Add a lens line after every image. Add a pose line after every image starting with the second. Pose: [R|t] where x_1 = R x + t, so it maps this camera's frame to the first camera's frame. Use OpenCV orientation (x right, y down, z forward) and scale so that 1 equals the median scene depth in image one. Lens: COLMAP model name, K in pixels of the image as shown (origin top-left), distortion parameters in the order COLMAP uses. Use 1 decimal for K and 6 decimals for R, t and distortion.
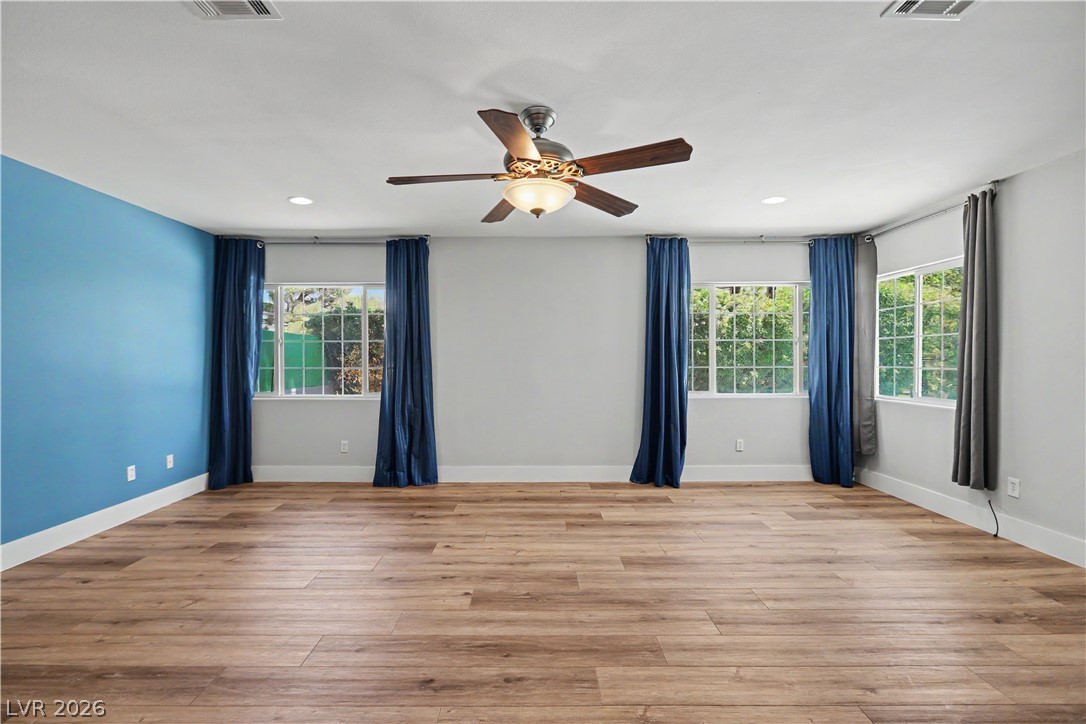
lens RADIAL K [[486.0, 0, 532.5], [0, 486.0, 364.2], [0, 0, 1]] dist [-0.013404, 0.007757]
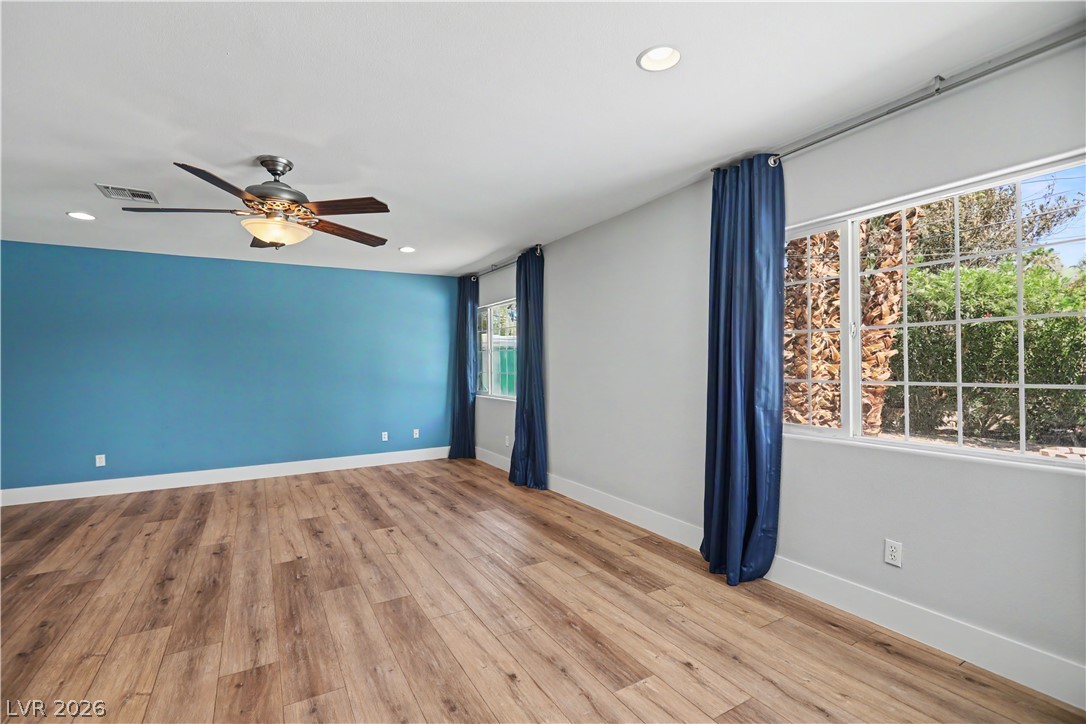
lens RADIAL K [[486.0, 0, 532.5], [0, 486.0, 364.2], [0, 0, 1]] dist [-0.013404, 0.007757]
pose [[0.494510, -0.003468, -0.869165, 0.922376], [0.002329, 0.999994, -0.002664, -0.016117], [0.869169, -0.000707, 0.494515, 0.666691]]
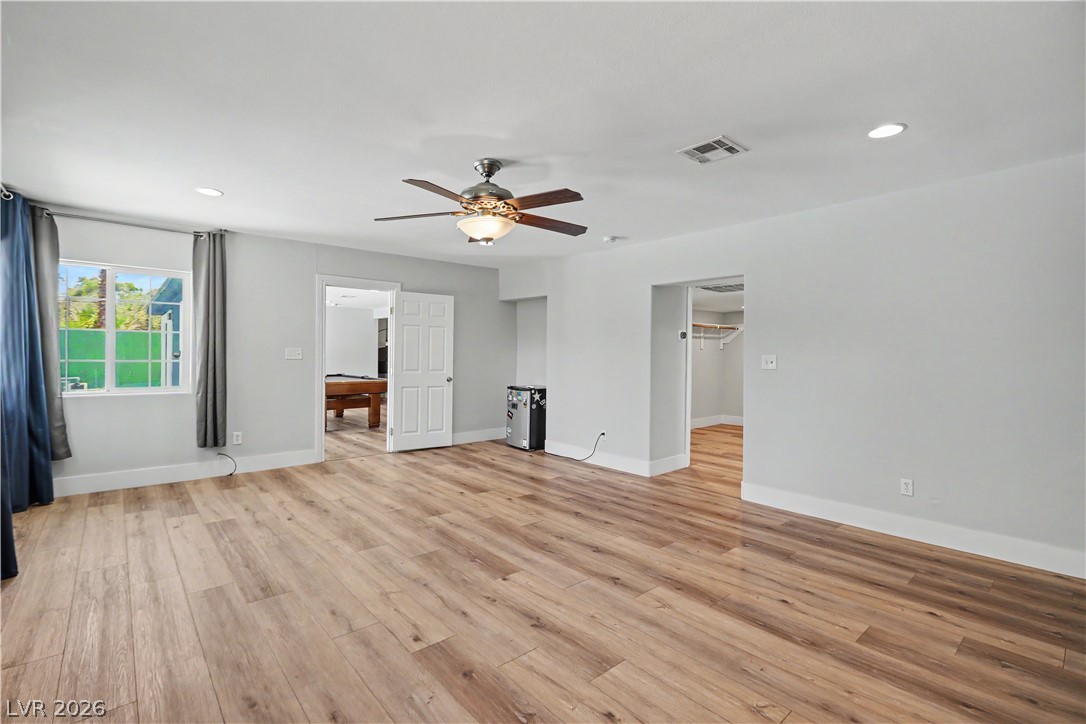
lens RADIAL K [[486.0, 0, 532.5], [0, 486.0, 364.2], [0, 0, 1]] dist [-0.013404, 0.007757]
pose [[-0.652304, -0.018310, 0.757736, -0.713375], [-0.004842, 0.999788, 0.019990, -0.012272], [-0.757942, 0.009370, -0.652254, 1.208508]]
